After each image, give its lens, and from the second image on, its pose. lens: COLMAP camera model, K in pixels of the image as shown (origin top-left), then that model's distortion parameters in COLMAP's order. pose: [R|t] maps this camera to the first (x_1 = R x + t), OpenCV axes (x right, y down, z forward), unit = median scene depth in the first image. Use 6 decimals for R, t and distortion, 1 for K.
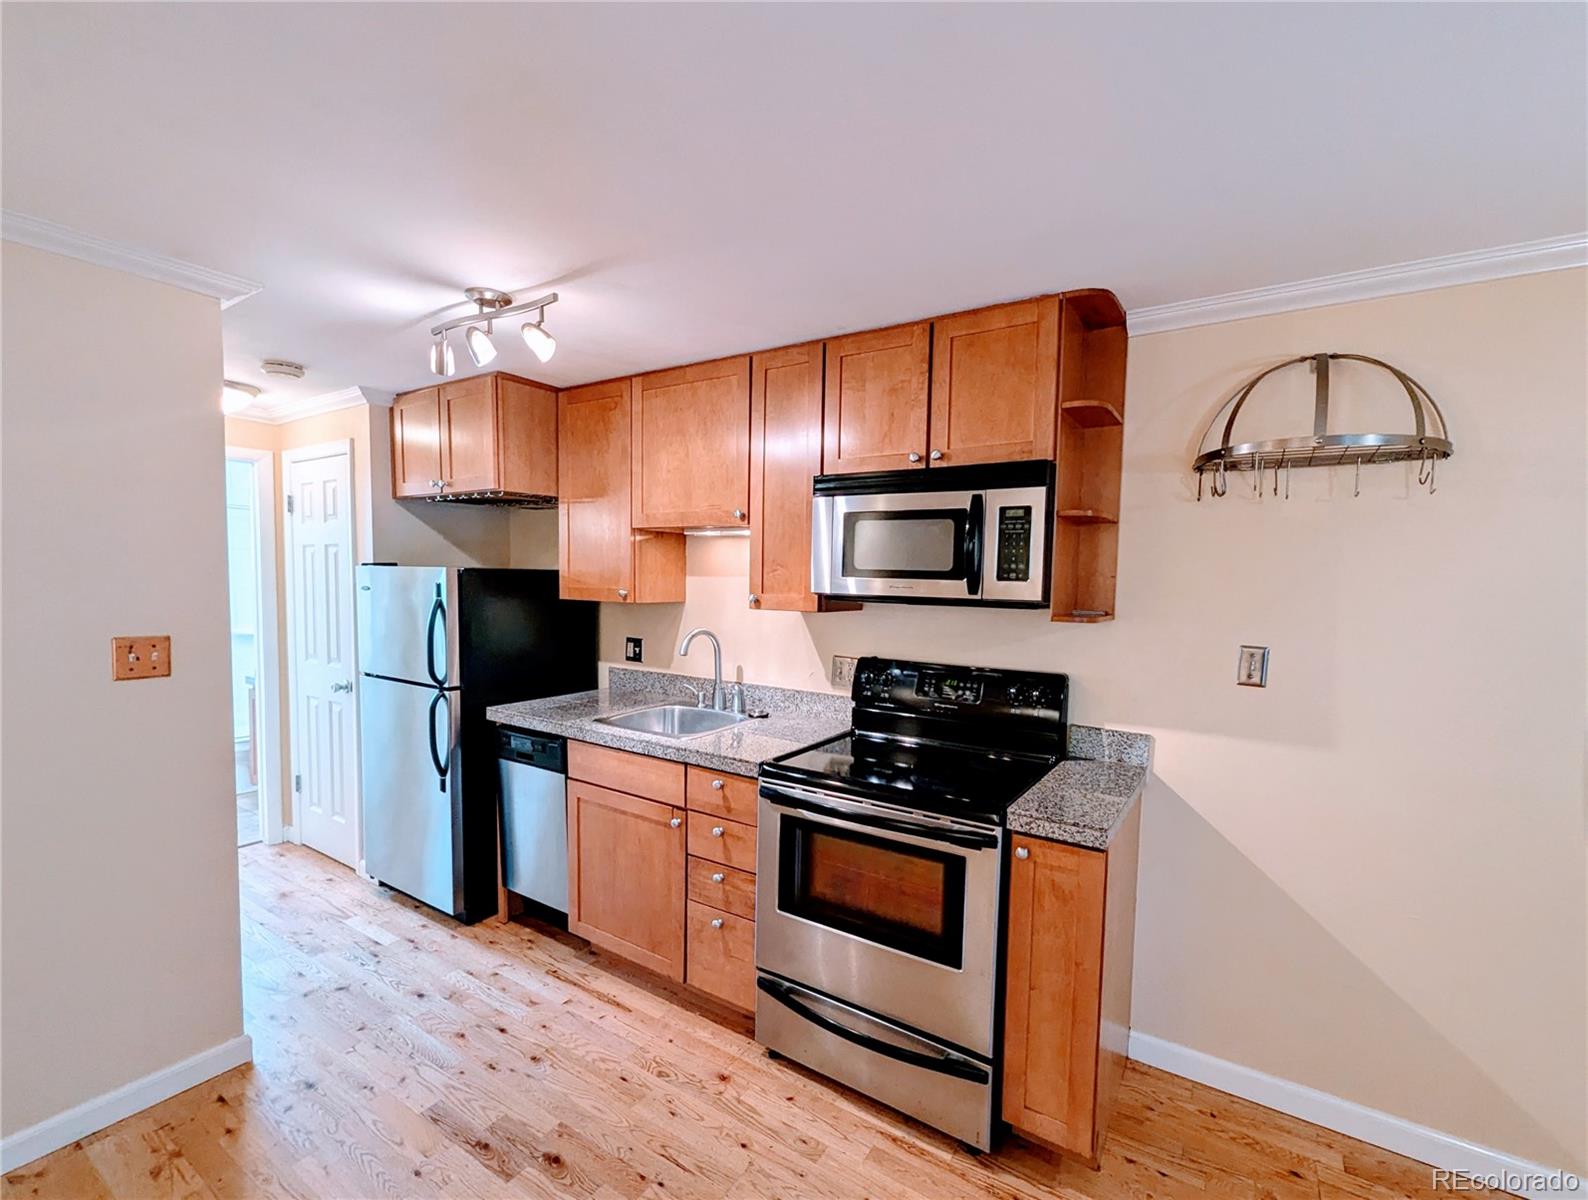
lens RADIAL K [[690.2, 0, 823.3], [0, 690.2, 622.0], [0, 0, 1]] dist [-0.001549, -0.000188]
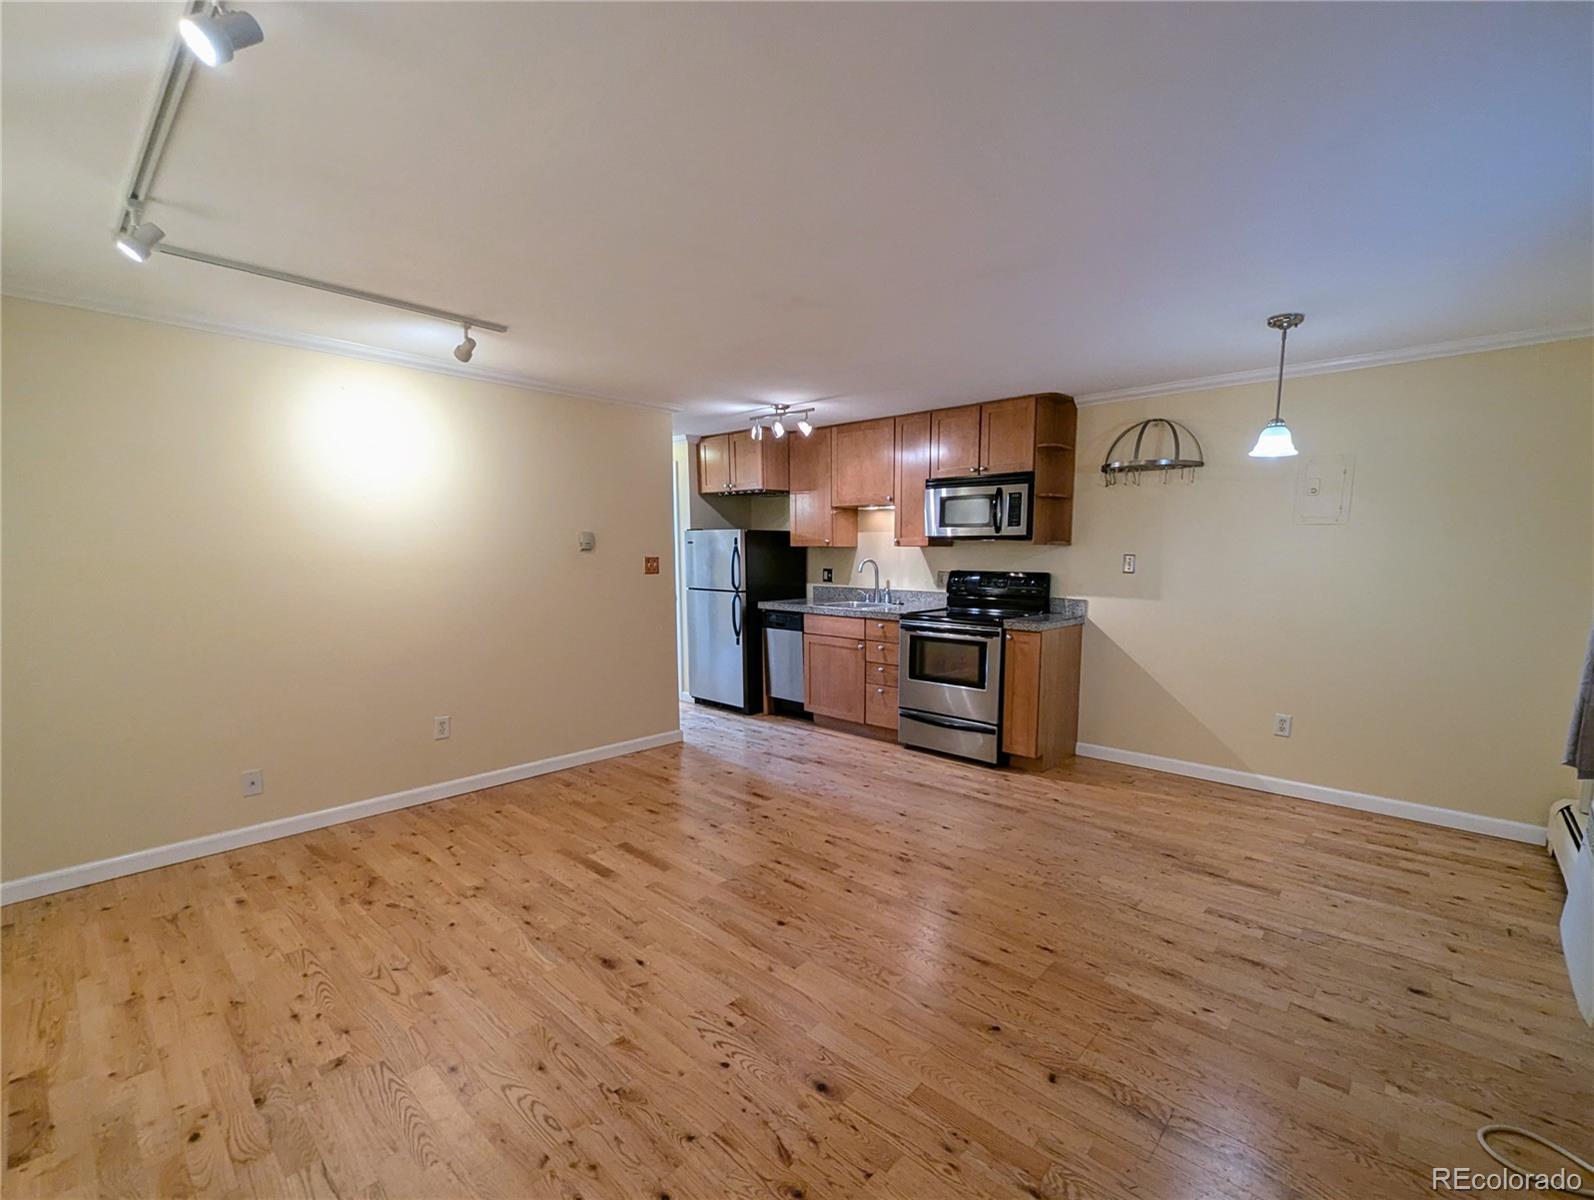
lens RADIAL K [[692.4, 0, 845.7], [0, 692.4, 633.9], [0, 0, 1]] dist [-0.000953, -0.000426]
pose [[0.987626, 0.001959, -0.156817, 0.072999], [0.006642, 0.998502, 0.054303, 0.133523], [0.156689, -0.054672, 0.986134, -1.077535]]
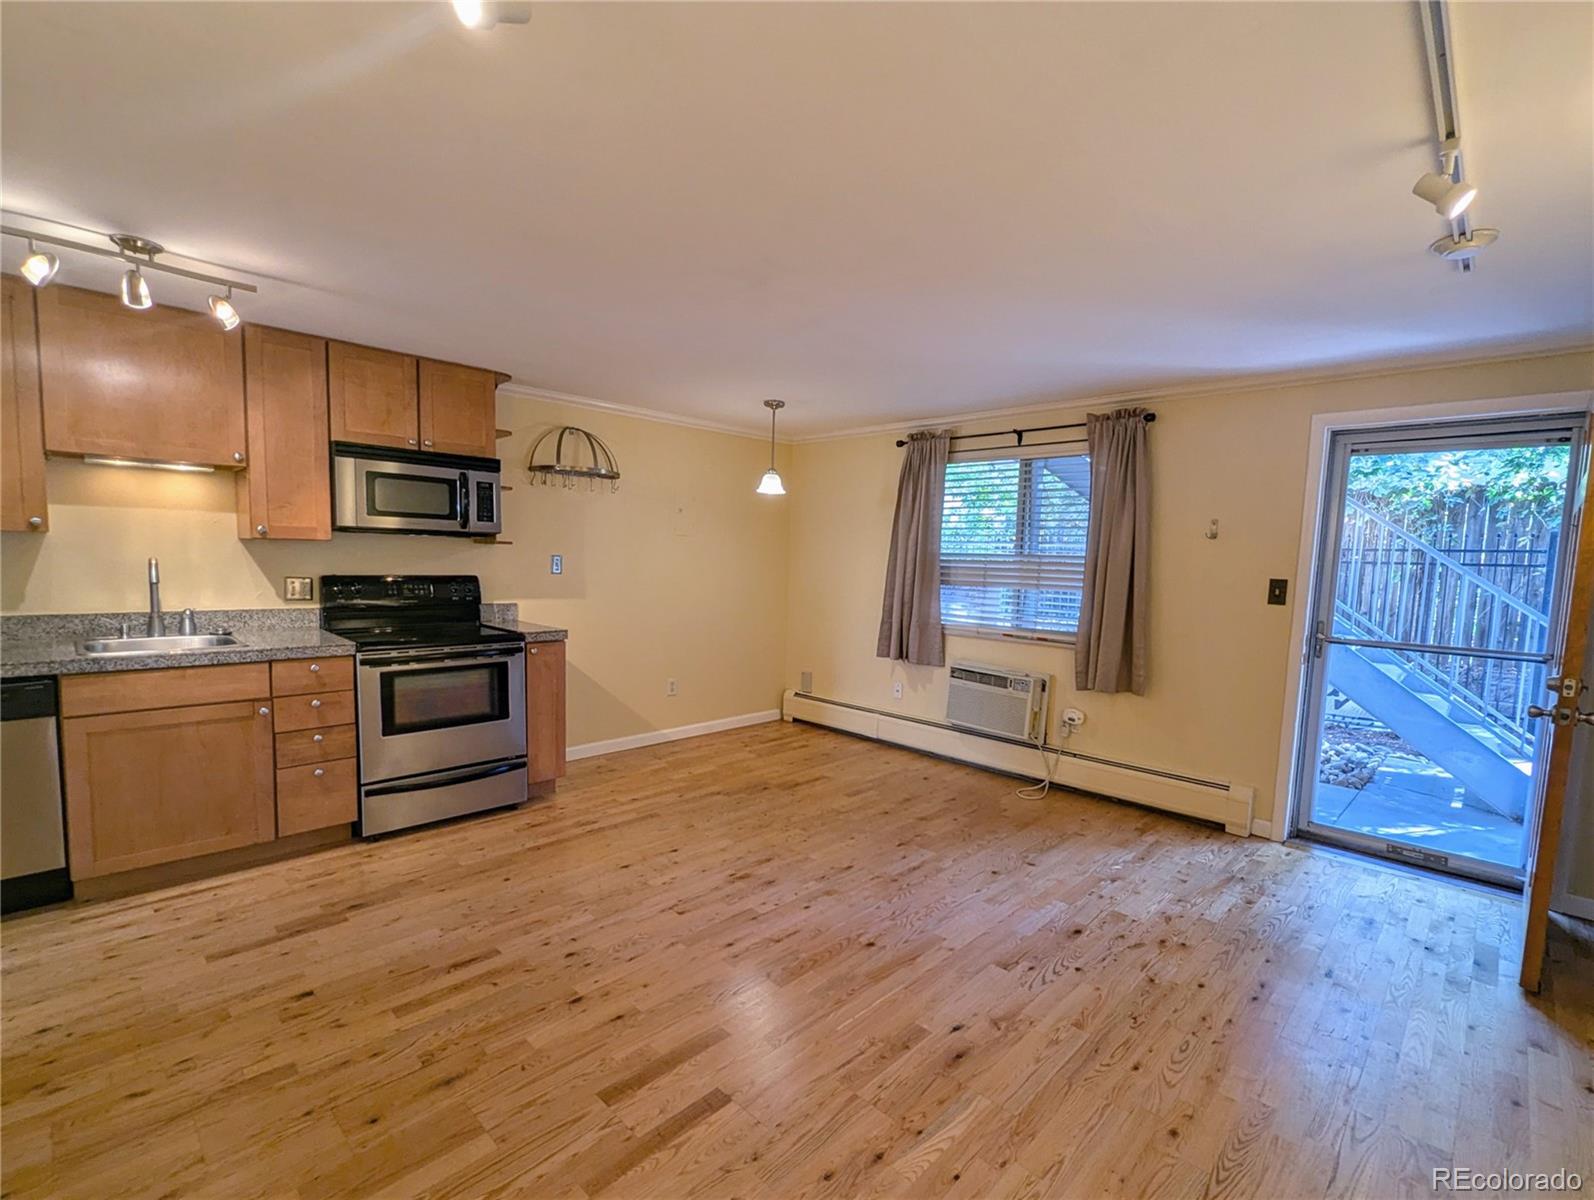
lens RADIAL K [[732.2, 0, 804.0], [0, 732.2, 620.5], [0, 0, 1]] dist [-0.000325, -0.000069]
pose [[0.215319, -0.100684, 0.971340, -1.232628], [0.035711, 0.994817, 0.095201, 0.039524], [-0.975891, 0.014188, 0.217798, -0.220959]]
